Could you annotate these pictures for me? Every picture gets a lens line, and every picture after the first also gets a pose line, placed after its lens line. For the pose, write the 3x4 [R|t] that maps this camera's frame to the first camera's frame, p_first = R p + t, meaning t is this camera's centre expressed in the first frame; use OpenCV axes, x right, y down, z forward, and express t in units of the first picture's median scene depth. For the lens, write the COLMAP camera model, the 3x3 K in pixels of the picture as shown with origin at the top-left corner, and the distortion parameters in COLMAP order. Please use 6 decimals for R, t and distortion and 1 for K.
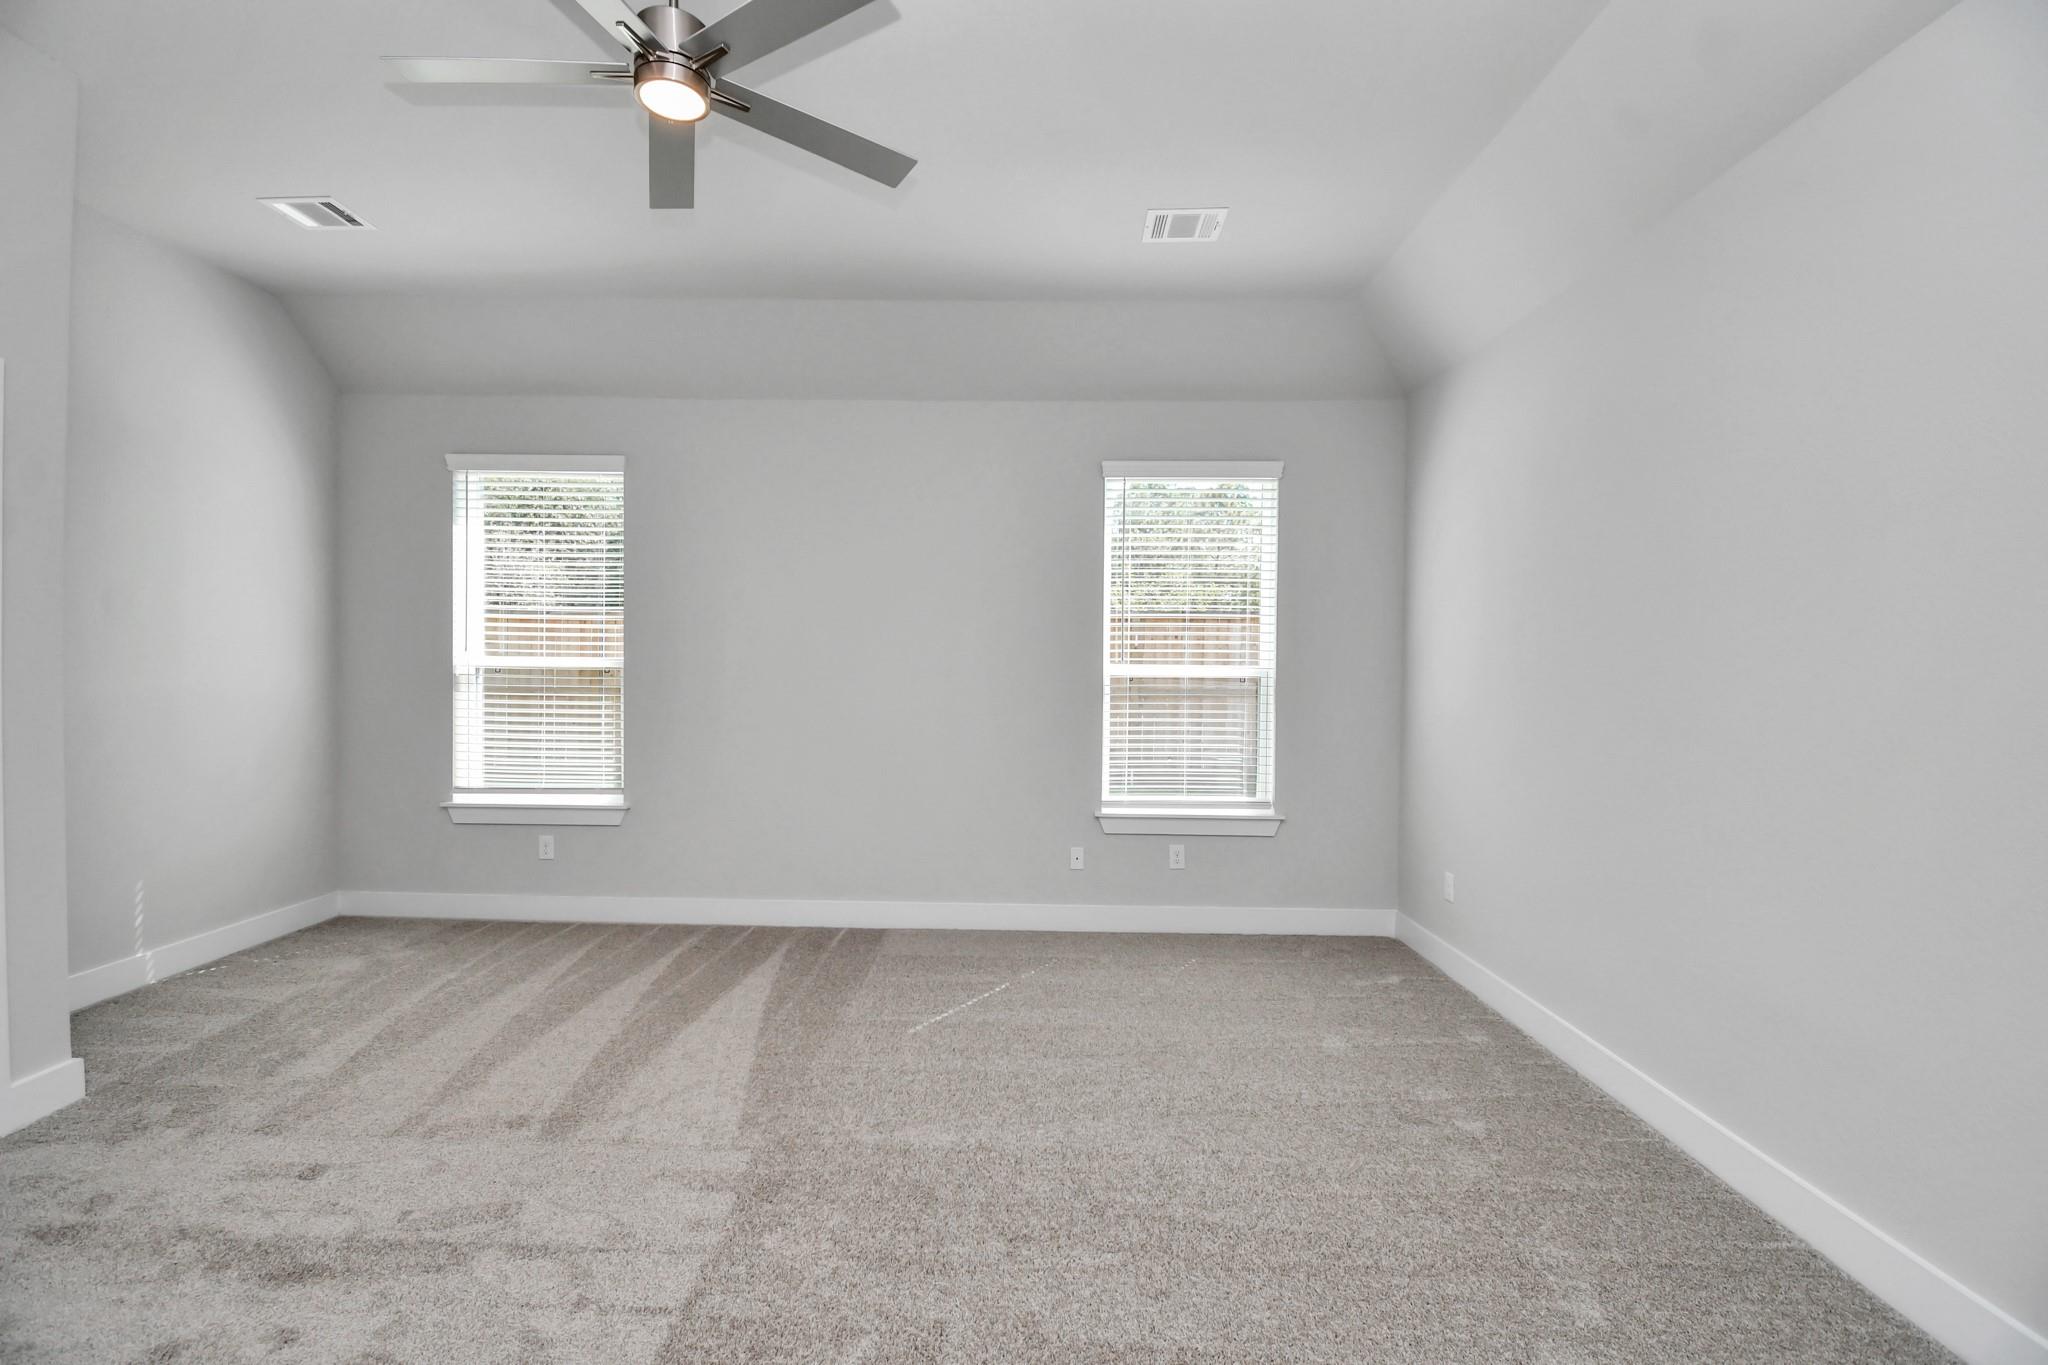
lens RADIAL K [[897.5, 0, 1015.6], [0, 897.5, 684.7], [0, 0, 1]] dist [0.024195, -0.027038]
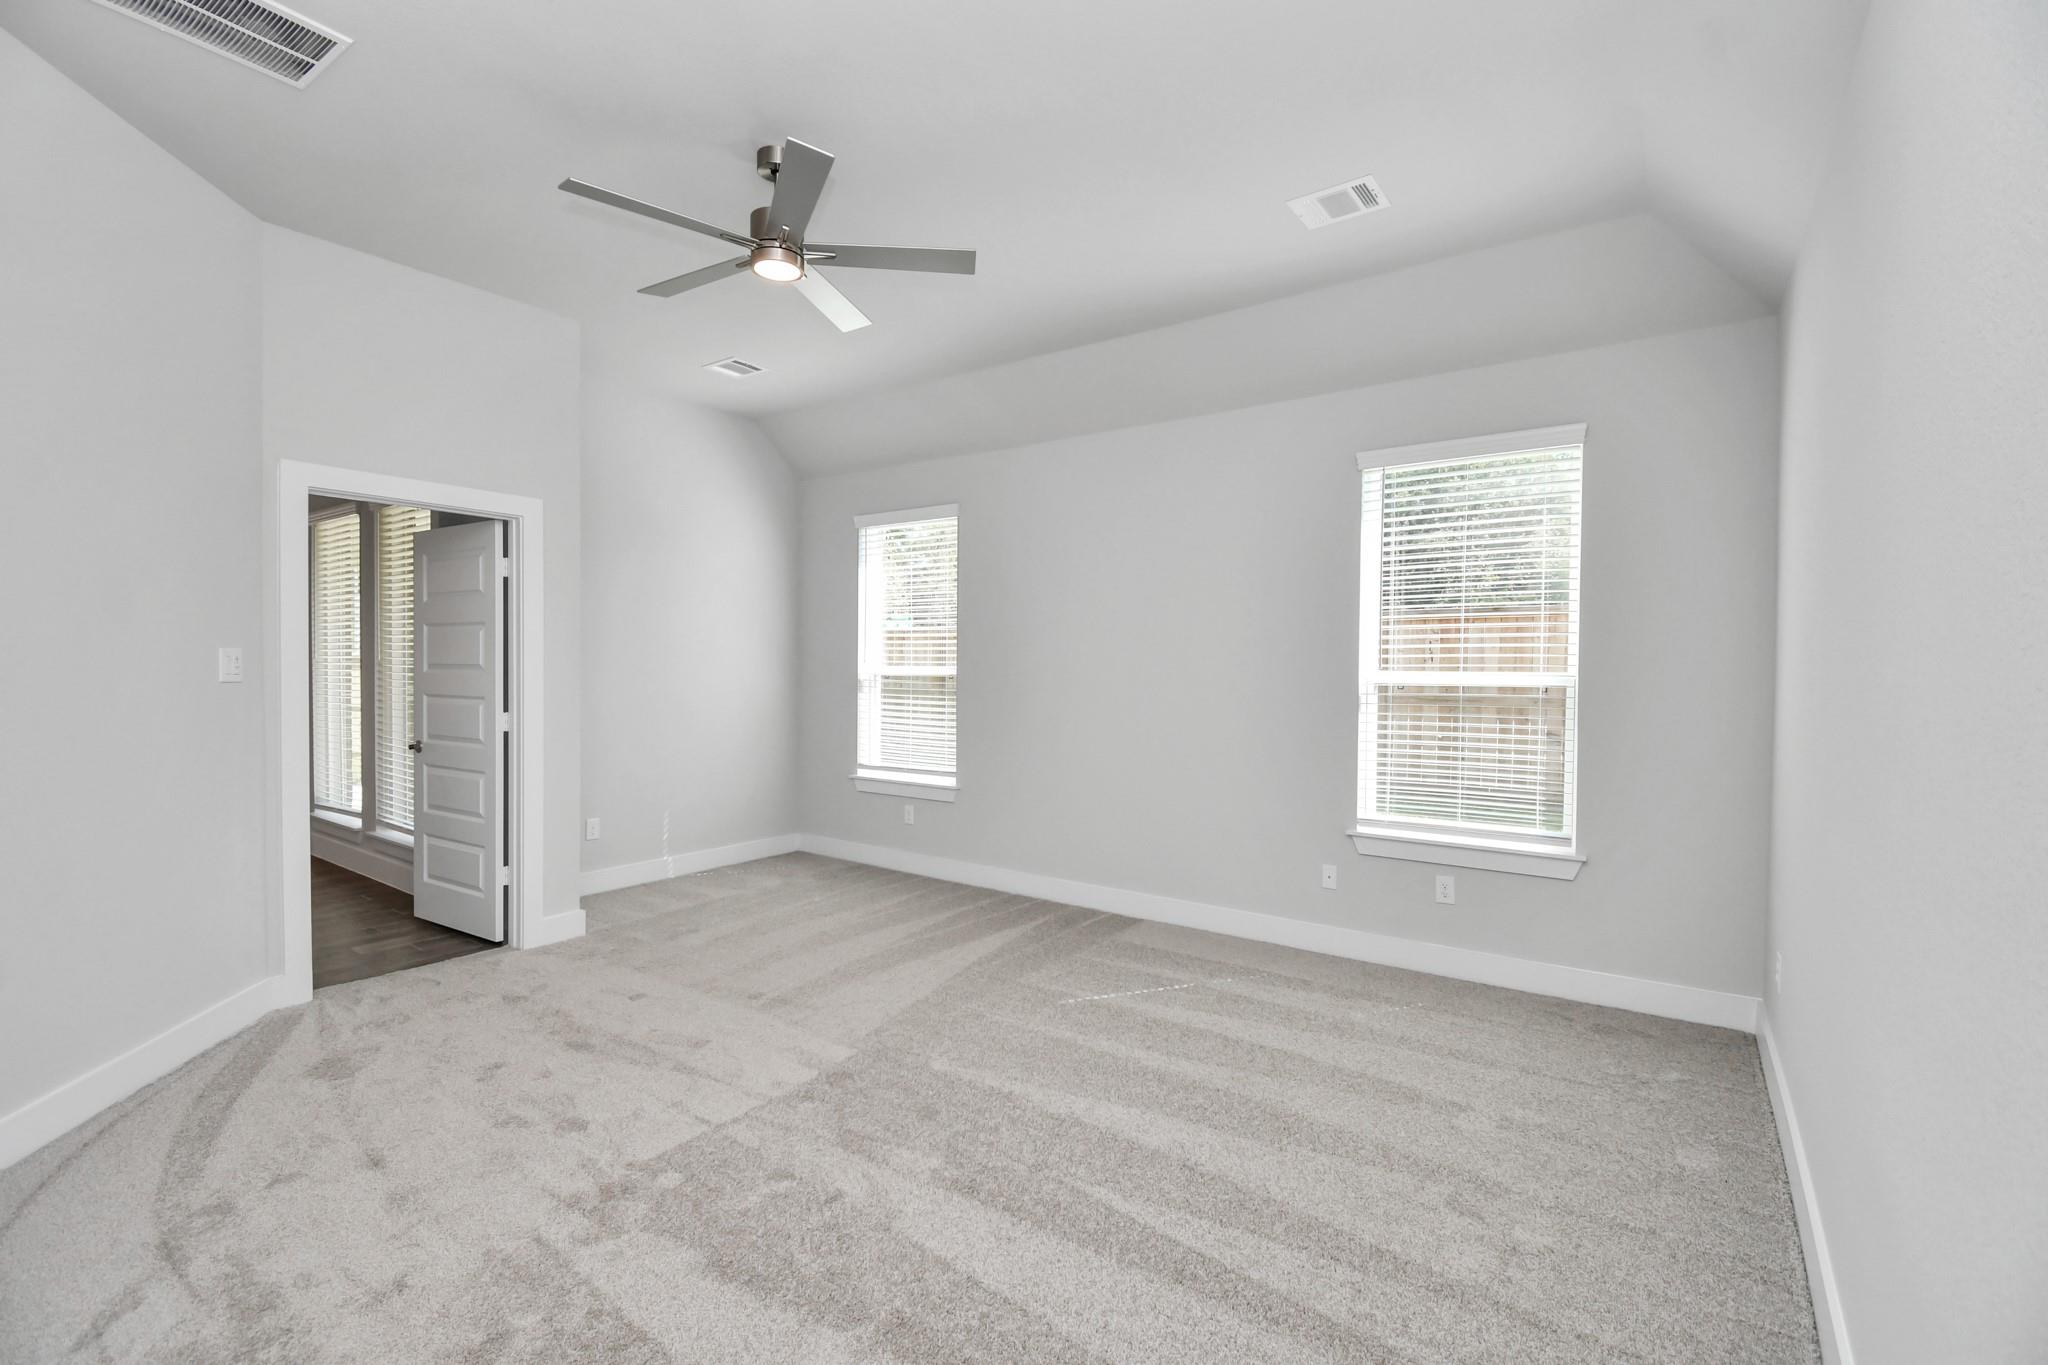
lens RADIAL K [[897.5, 0, 1015.6], [0, 897.5, 684.7], [0, 0, 1]] dist [0.024195, -0.027038]
pose [[0.823670, 0.006073, -0.567037, 0.333103], [-0.007991, 0.999968, -0.000897, -0.005145], [0.567013, 0.005270, 0.823692, 0.032699]]
